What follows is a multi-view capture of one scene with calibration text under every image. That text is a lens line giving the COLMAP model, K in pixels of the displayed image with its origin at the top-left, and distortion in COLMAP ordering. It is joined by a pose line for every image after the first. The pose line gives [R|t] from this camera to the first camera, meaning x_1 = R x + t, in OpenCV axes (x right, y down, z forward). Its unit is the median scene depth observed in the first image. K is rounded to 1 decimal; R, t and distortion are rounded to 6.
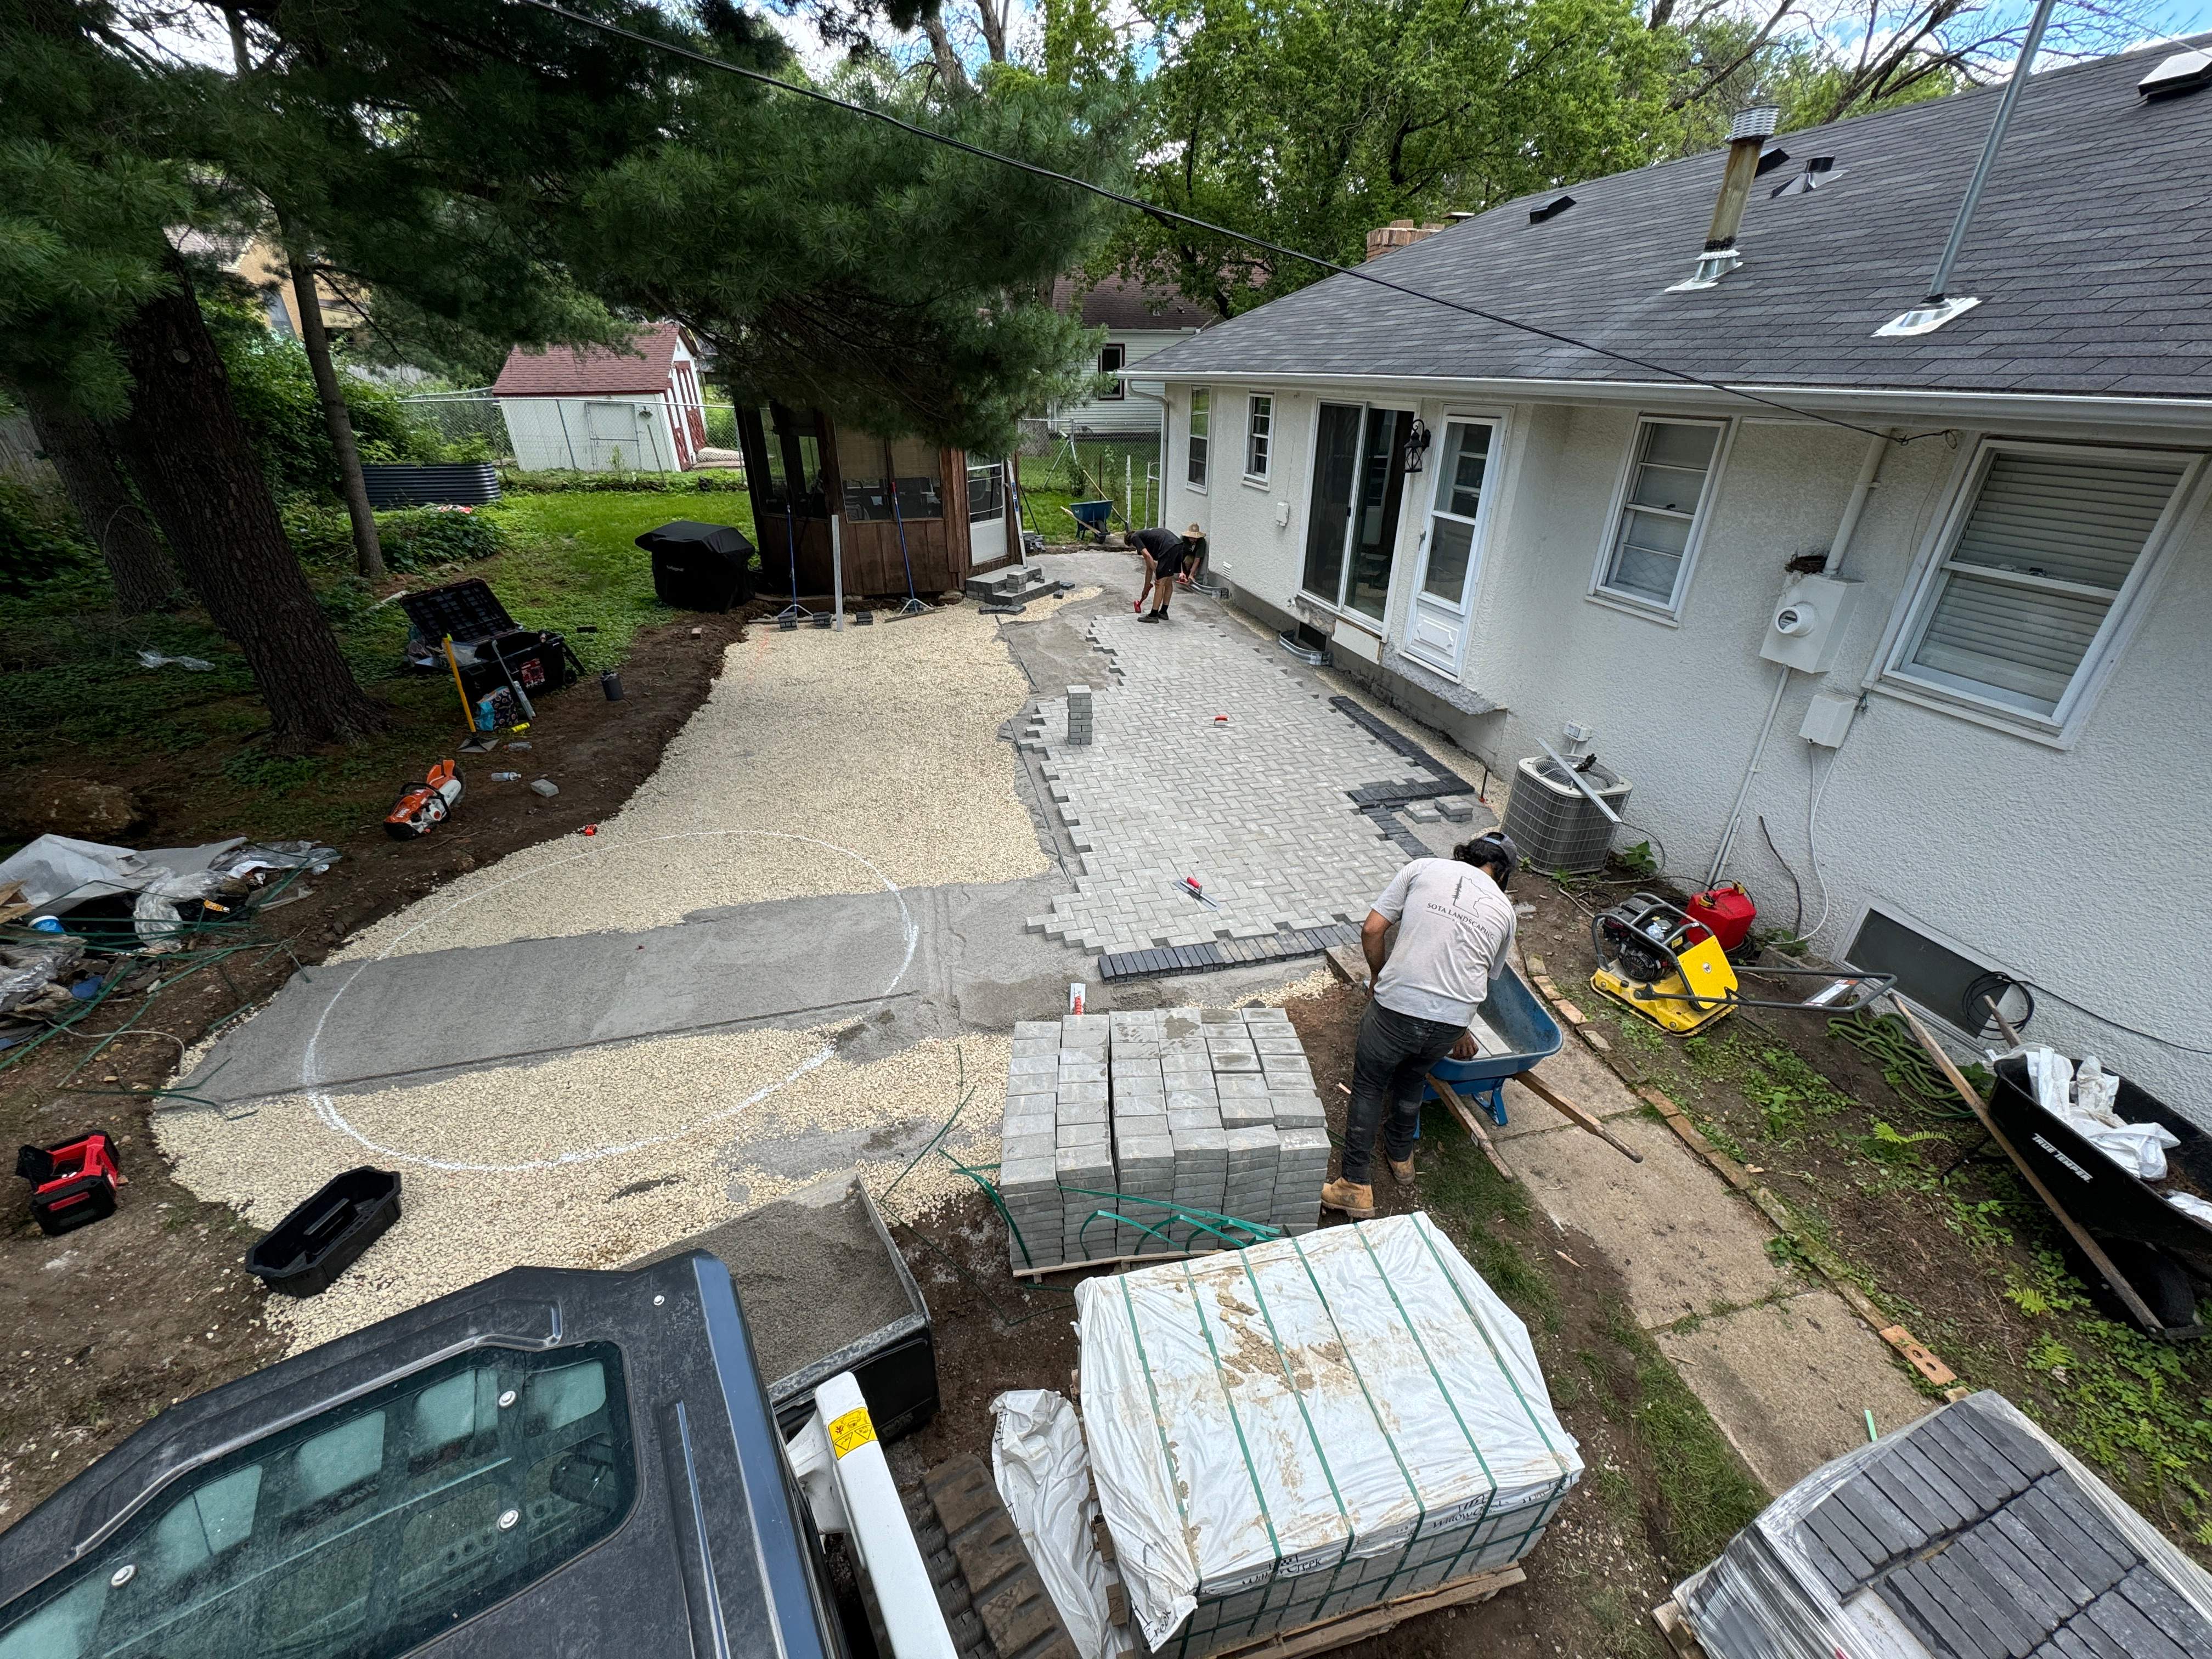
lens RADIAL K [[881.2, 0, 1106.0], [0, 881.2, 829.5], [0, 0, 1]] dist [-0.003366, 0.000415]
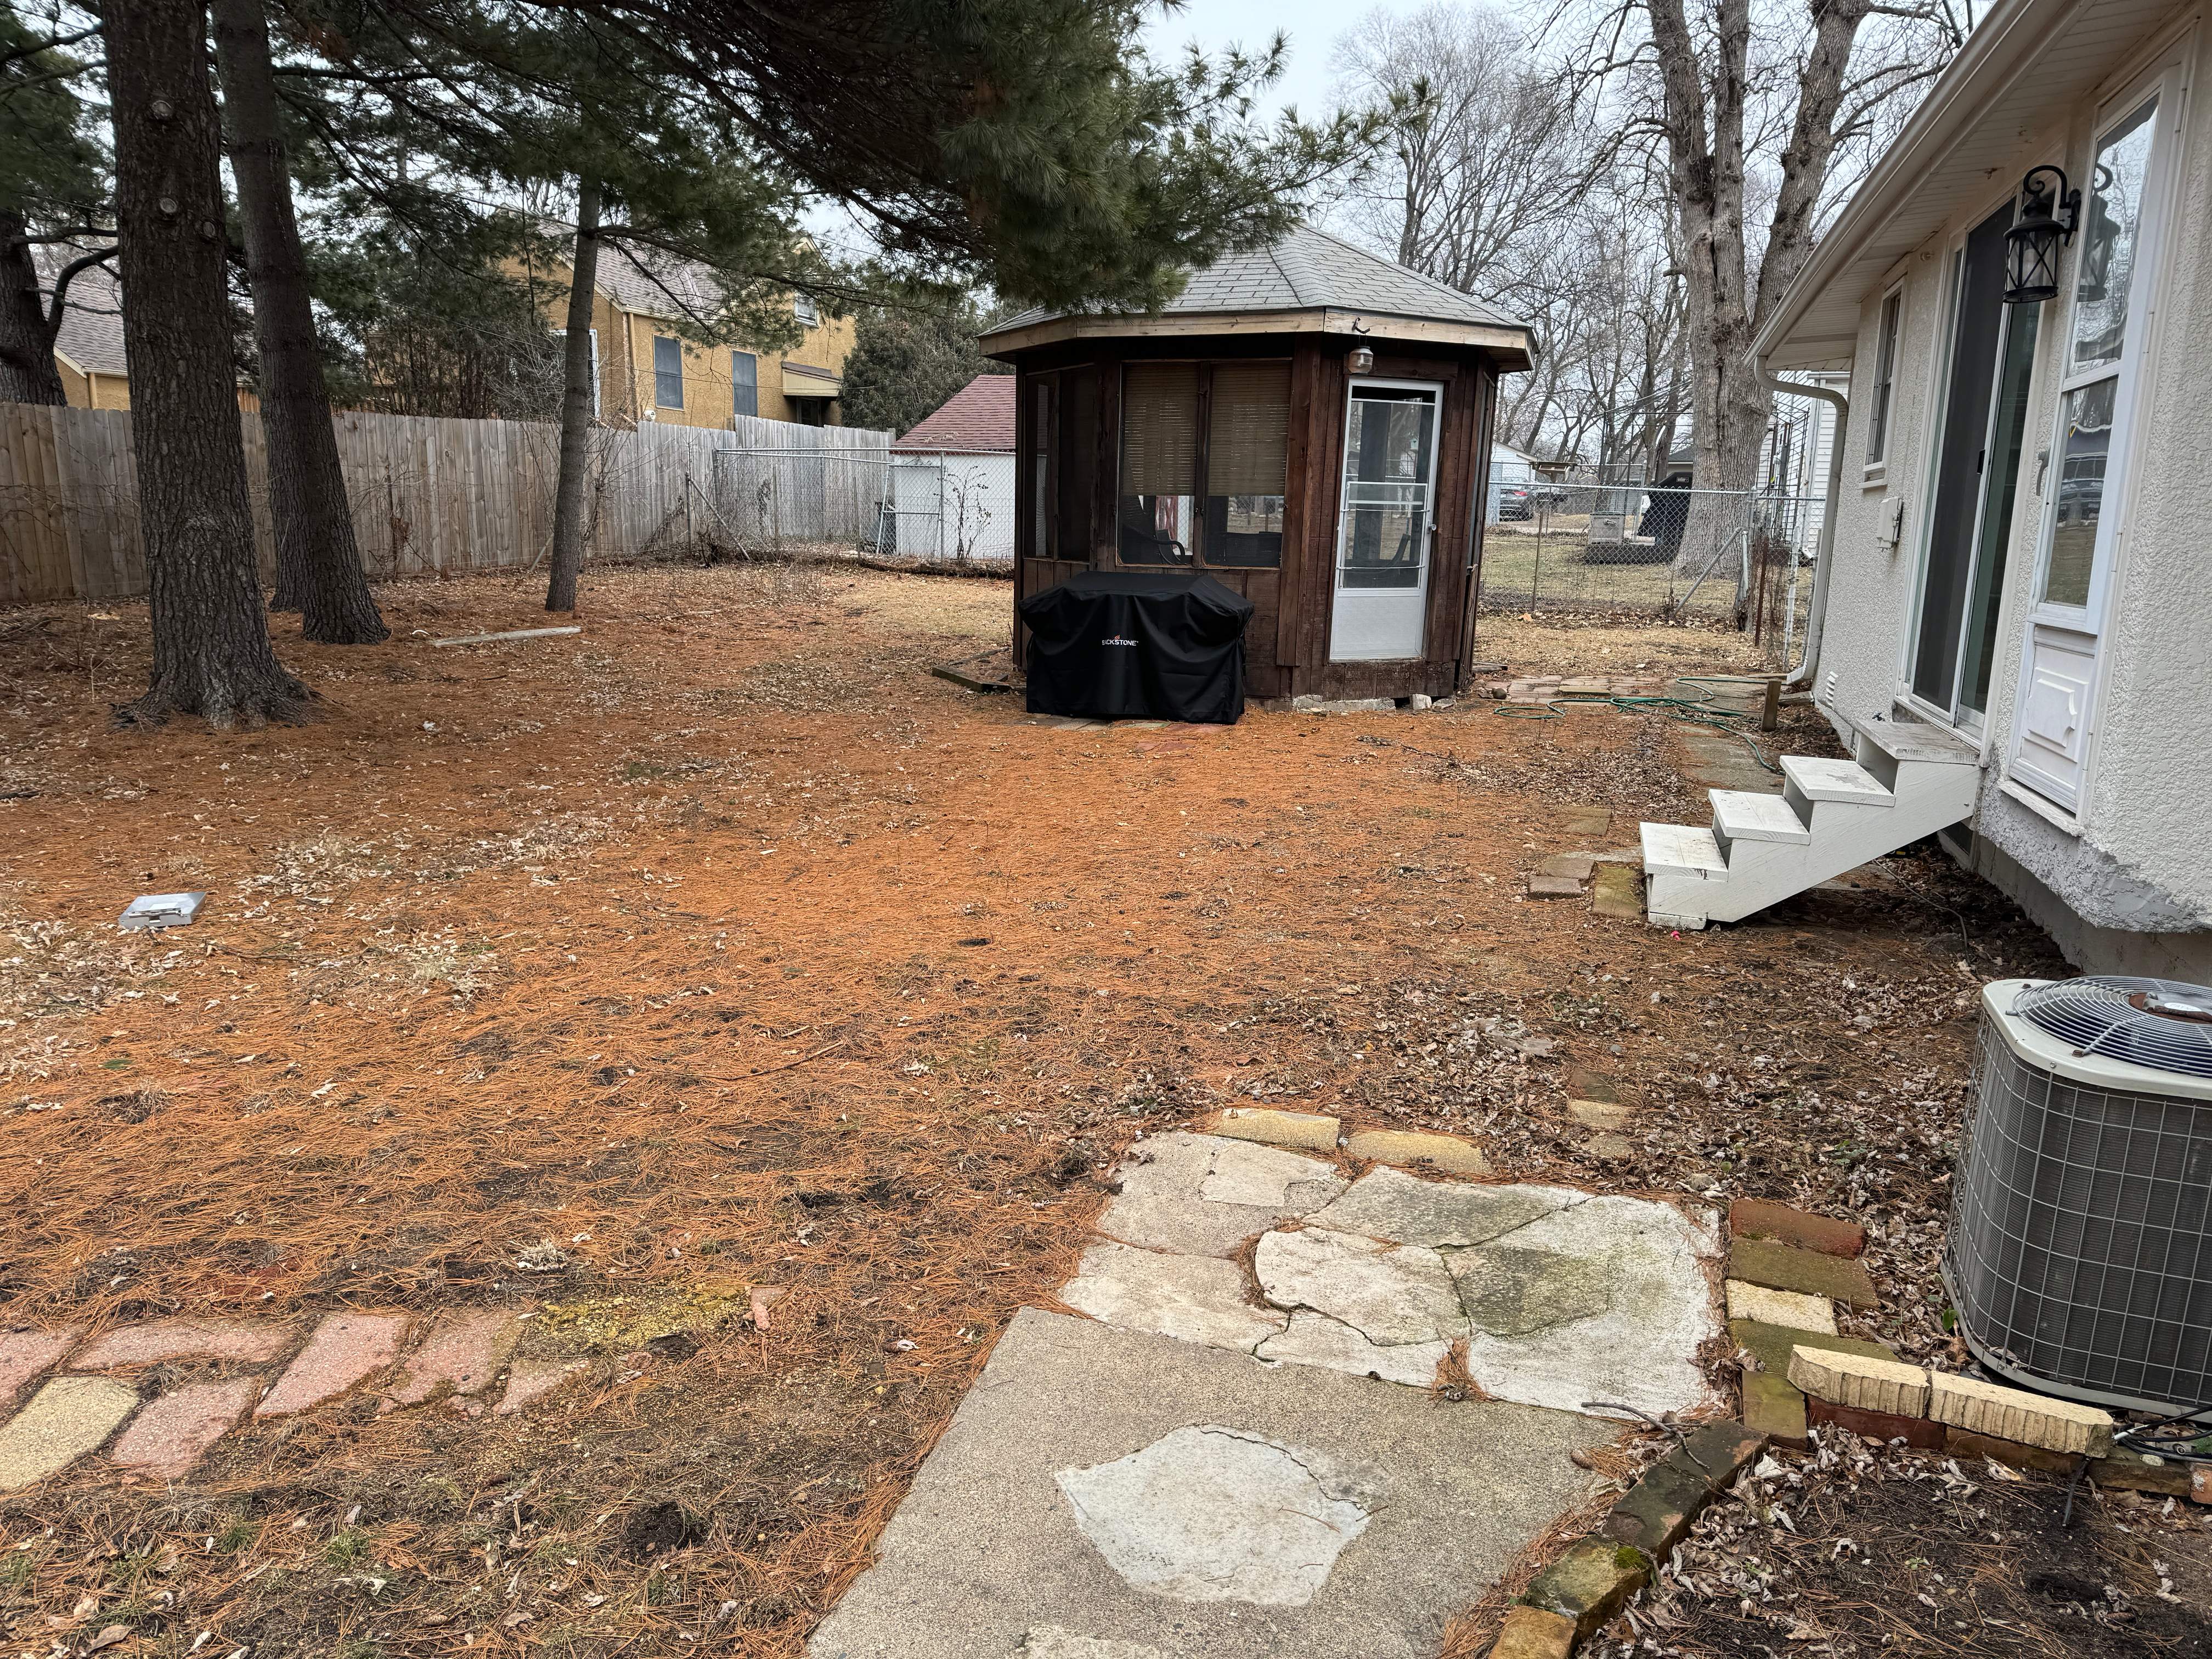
lens RADIAL K [[1528.8, 0, 1089.0], [0, 1528.8, 856.5], [0, 0, 1]] dist [0.108028, -0.138336]
pose [[0.833344, 0.128135, -0.537698, 0.378309], [-0.271503, 0.942216, -0.196252, 0.053285], [0.481482, 0.309532, 0.819979, 0.318409]]
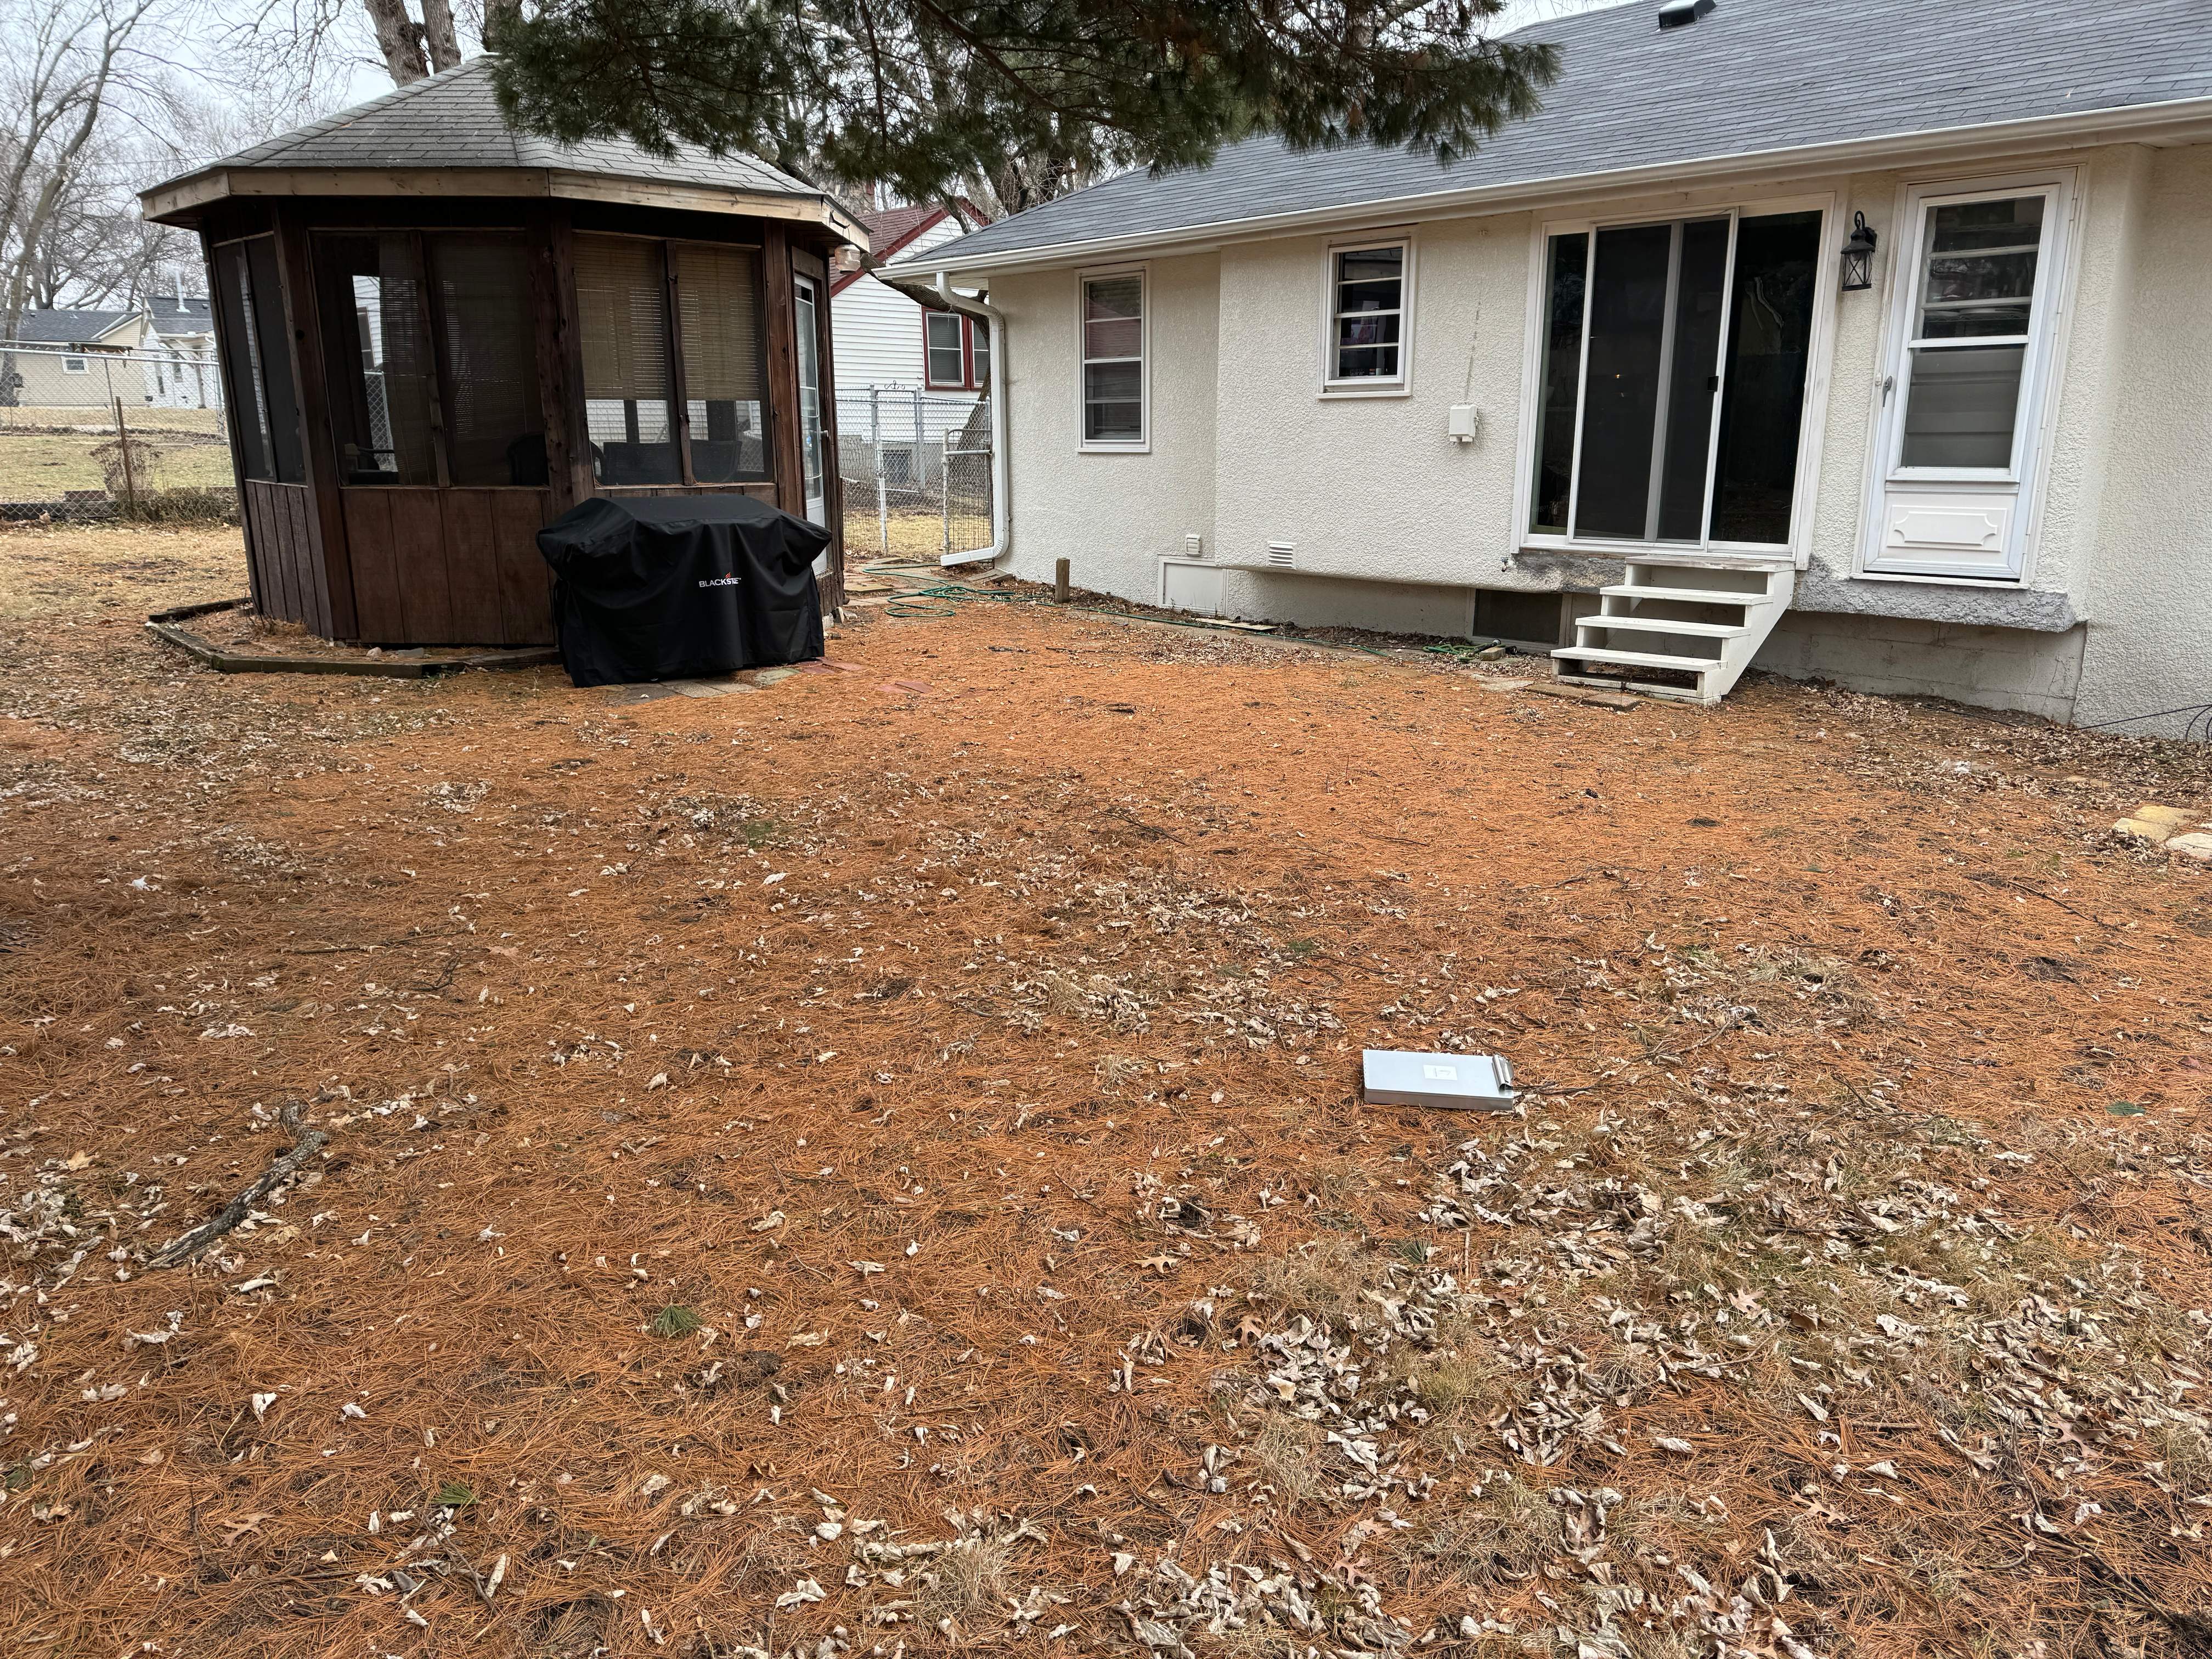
lens RADIAL K [[1533.7, 0, 1106.0], [0, 1533.7, 829.5], [0, 0, 1]] dist [0.112848, -0.164101]
pose [[0.878765, -0.130245, 0.459139, -0.665165], [0.230194, 0.958410, -0.168705, 0.033959], [-0.418071, 0.253943, 0.872198, 0.317312]]
